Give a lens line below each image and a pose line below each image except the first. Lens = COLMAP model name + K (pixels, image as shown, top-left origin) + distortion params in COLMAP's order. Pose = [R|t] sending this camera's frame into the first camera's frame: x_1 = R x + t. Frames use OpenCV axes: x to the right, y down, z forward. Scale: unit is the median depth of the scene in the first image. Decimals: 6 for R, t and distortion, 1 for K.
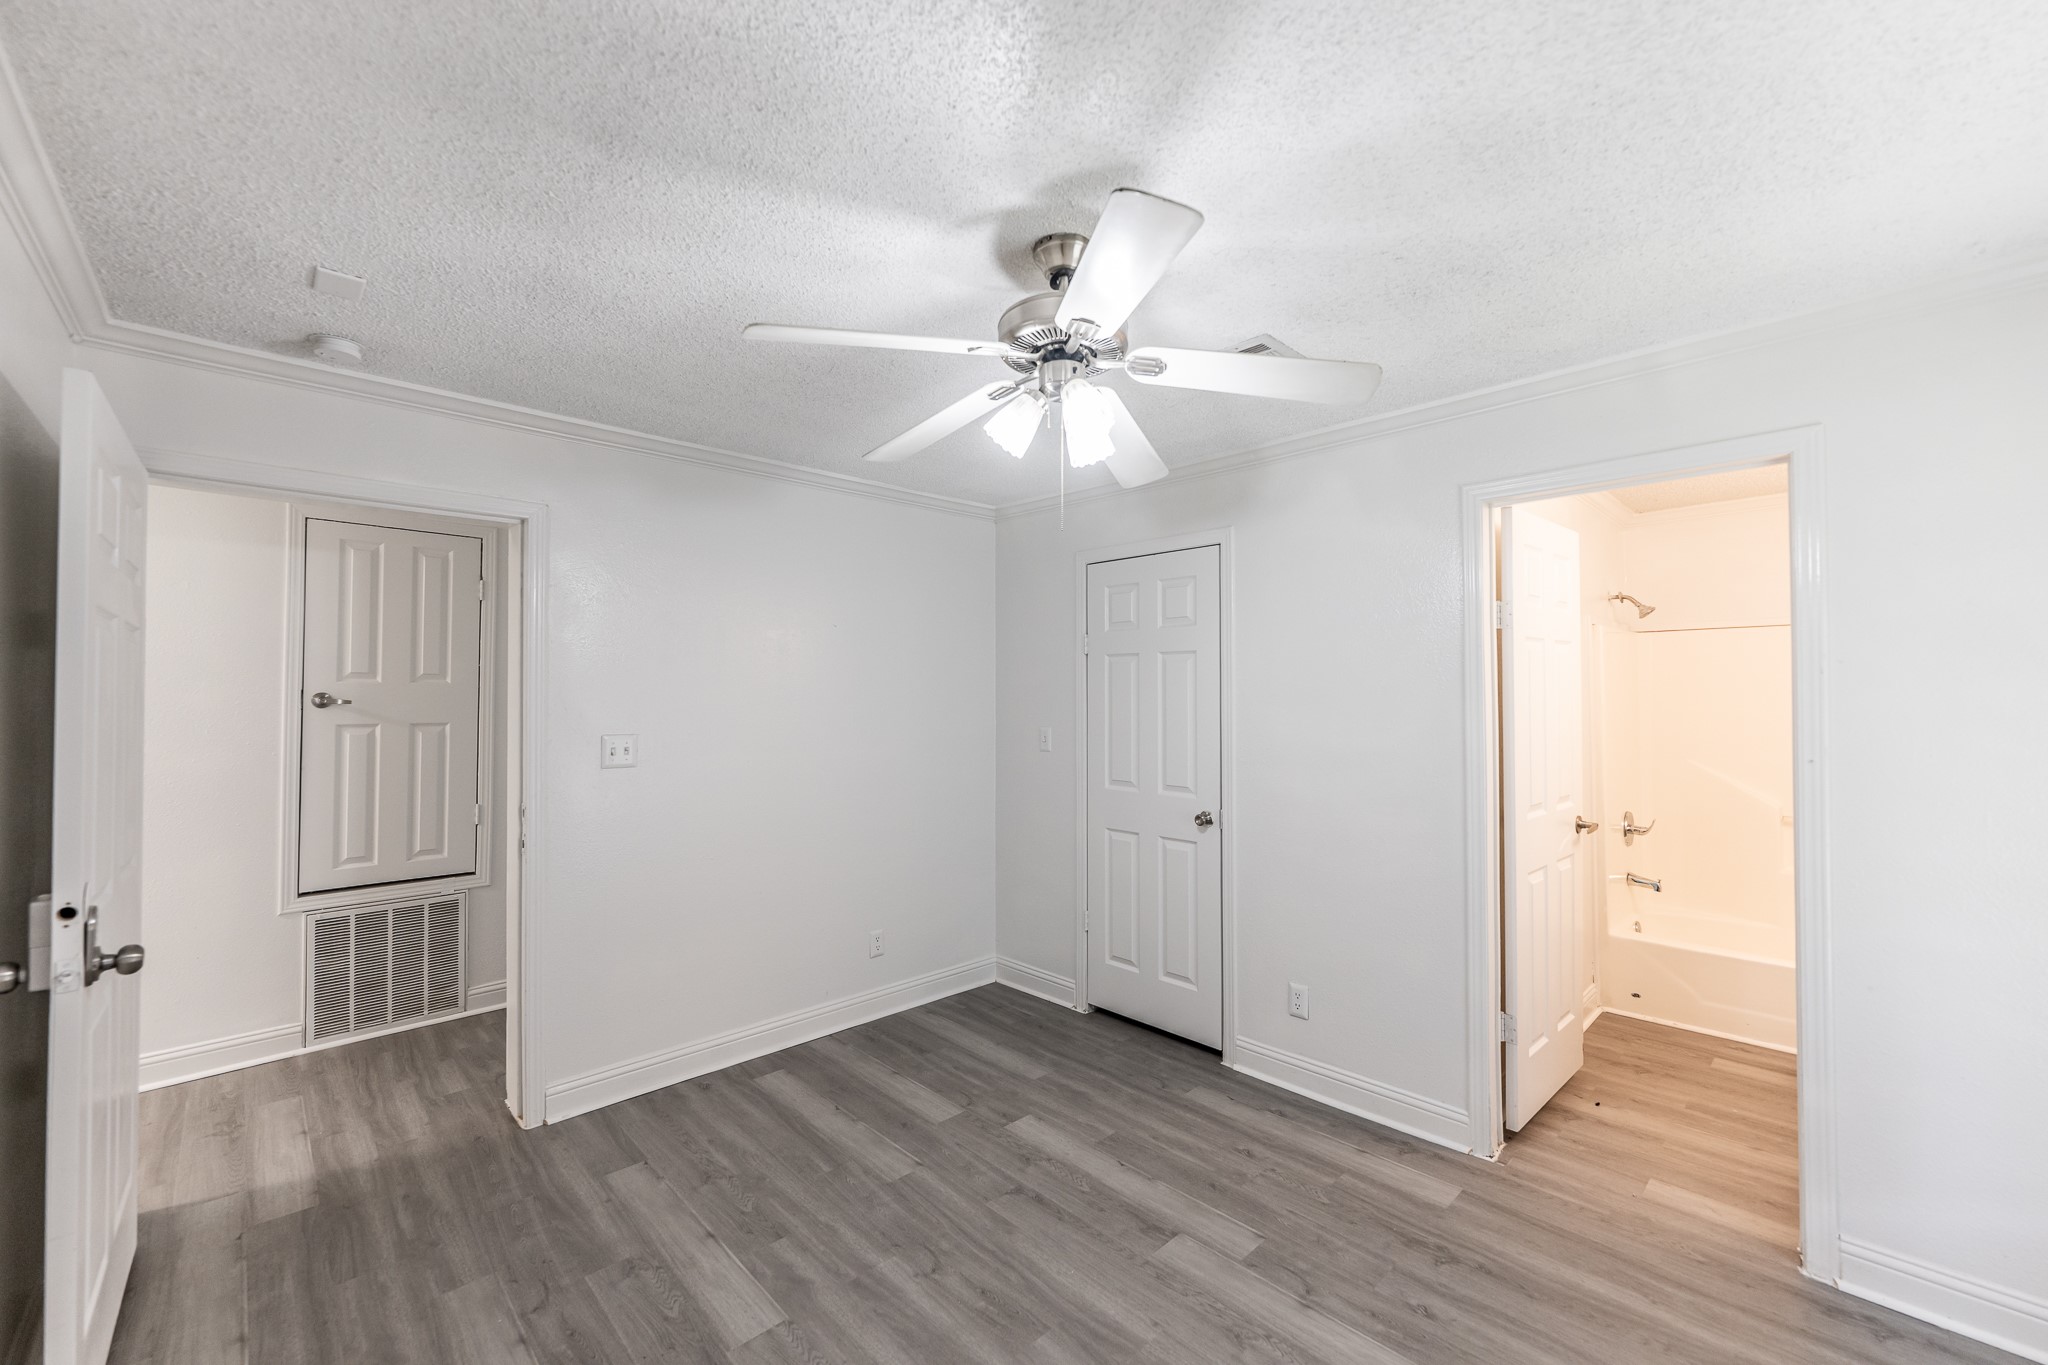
lens RADIAL K [[816.4, 0, 1013.1], [0, 816.4, 682.6], [0, 0, 1]] dist [0.000760, -0.000058]
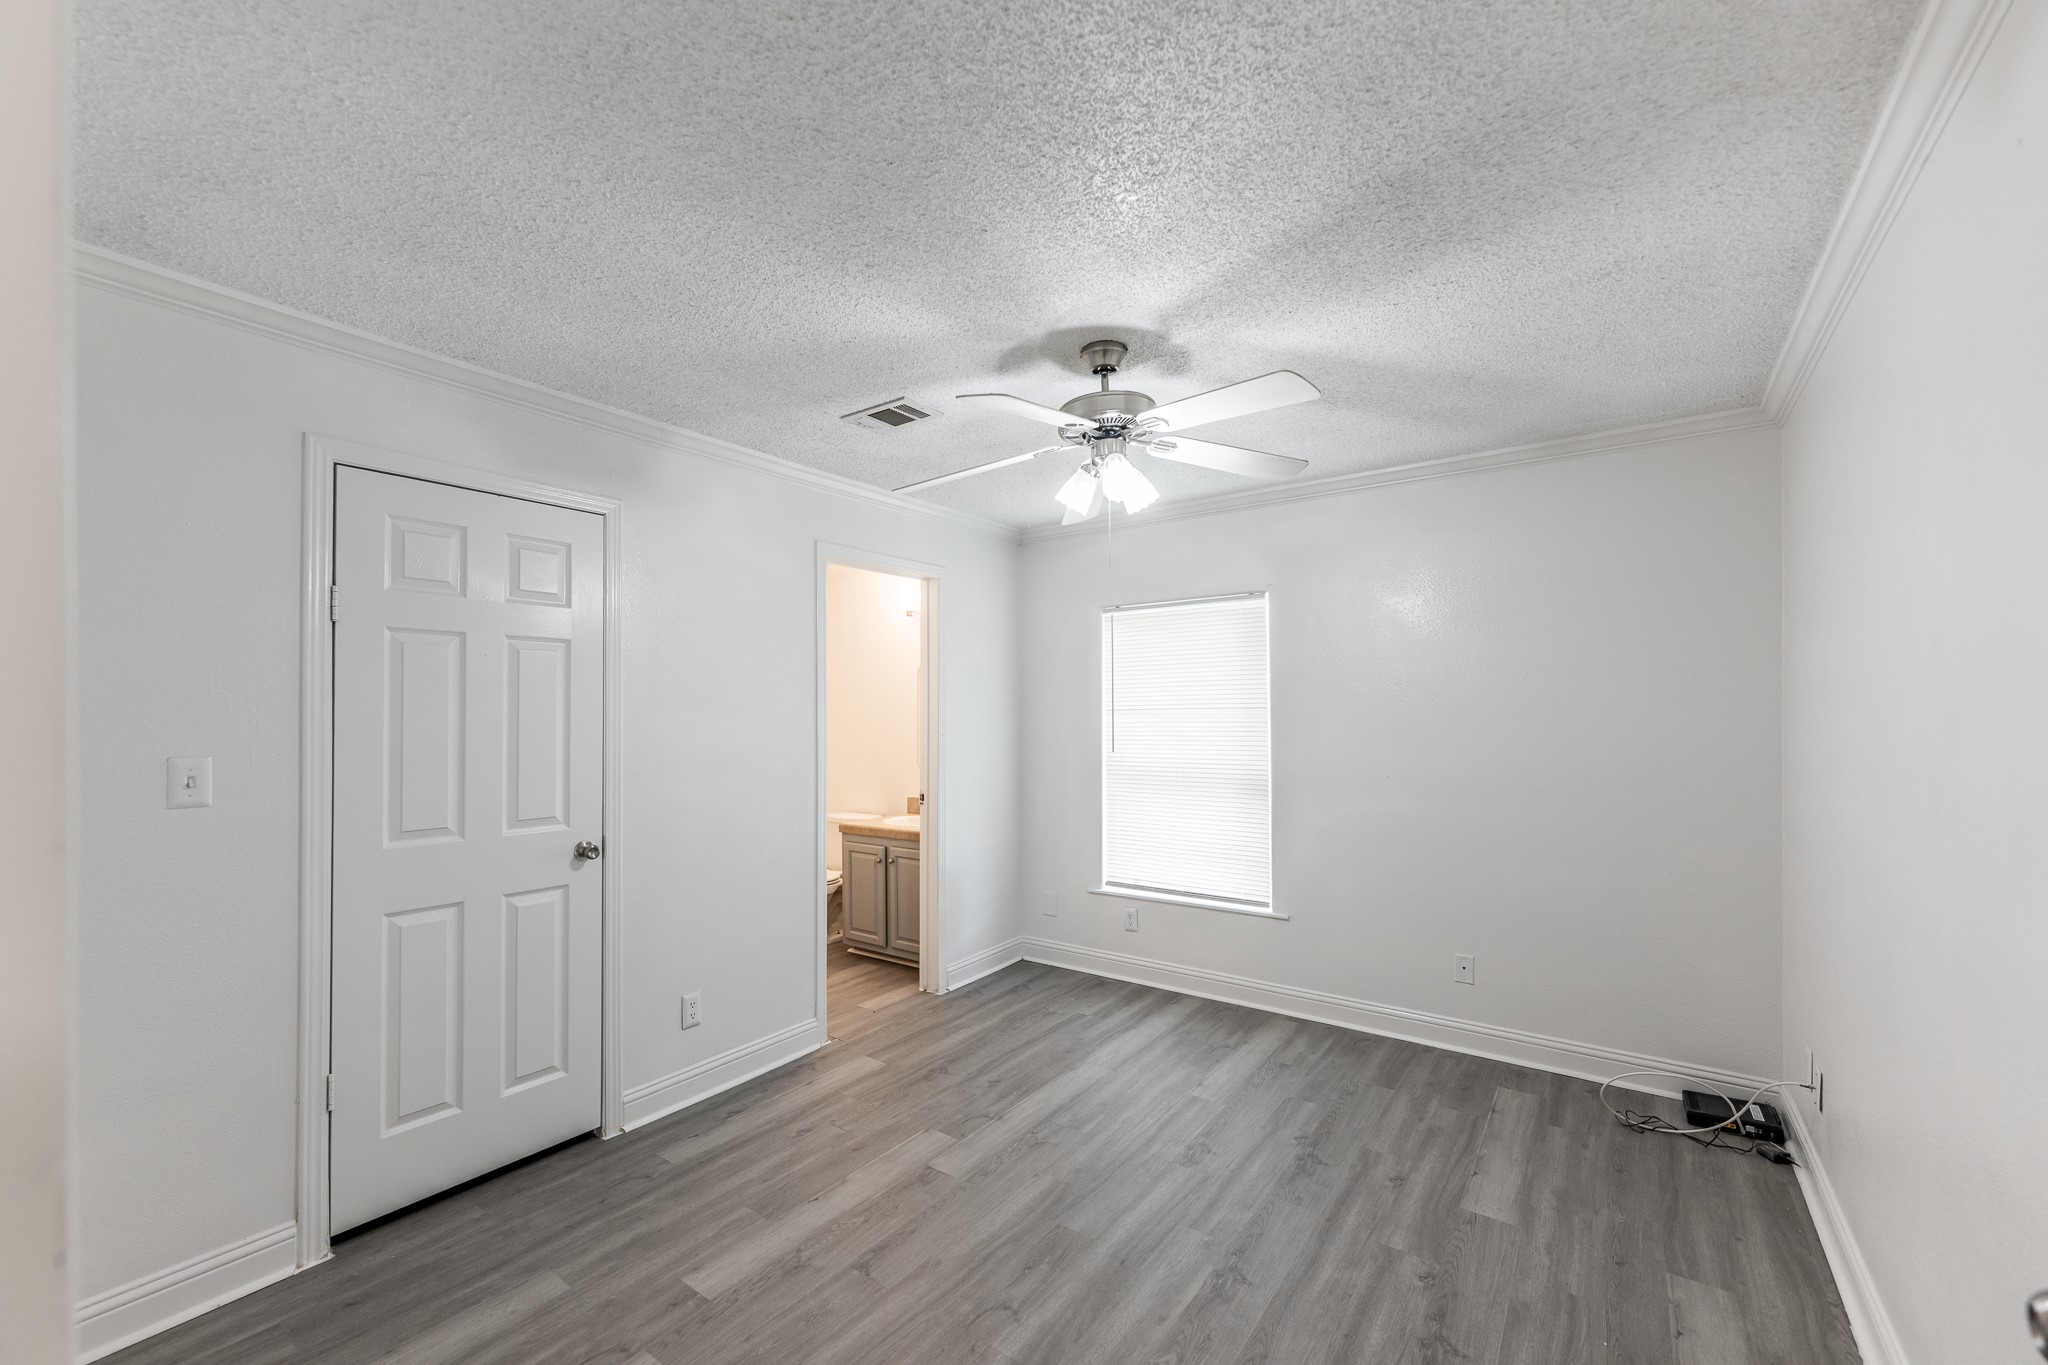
lens RADIAL K [[826.7, 0, 1027.9], [0, 826.7, 704.8], [0, 0, 1]] dist [0.002438, 0.000117]
pose [[-0.193827, 0.012652, 0.980954, -0.784870], [-0.015270, 0.999757, -0.015911, 0.036434], [-0.980917, -0.018064, -0.193587, 0.888958]]
